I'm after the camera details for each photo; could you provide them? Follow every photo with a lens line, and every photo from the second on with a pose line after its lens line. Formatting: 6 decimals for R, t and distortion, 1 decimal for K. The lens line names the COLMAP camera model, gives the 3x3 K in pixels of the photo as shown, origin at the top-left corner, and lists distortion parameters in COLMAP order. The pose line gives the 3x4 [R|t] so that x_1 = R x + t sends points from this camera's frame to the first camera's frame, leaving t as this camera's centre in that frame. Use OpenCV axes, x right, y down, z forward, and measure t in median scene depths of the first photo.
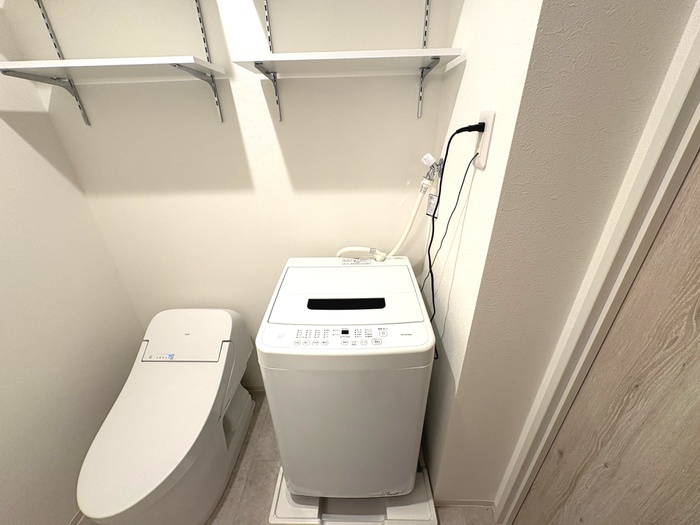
lens RADIAL K [[279.5, 0, 349.2], [0, 279.5, 267.5], [0, 0, 1]] dist [-0.000552, -0.000108]
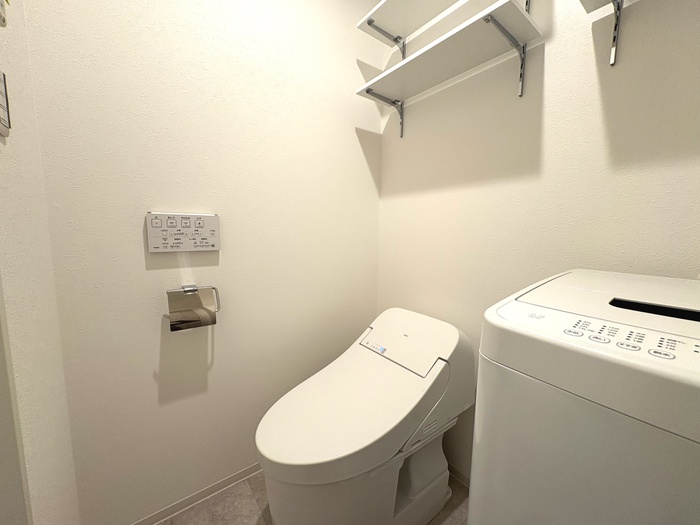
lens RADIAL K [[279.5, 0, 350.7], [0, 279.5, 264.3], [0, 0, 1]] dist [-0.000552, -0.000108]
pose [[0.625468, 0.126453, -0.769934, -0.058218], [-0.377311, 0.912749, -0.156605, 0.294167], [0.682954, 0.388456, 0.618608, 0.323265]]
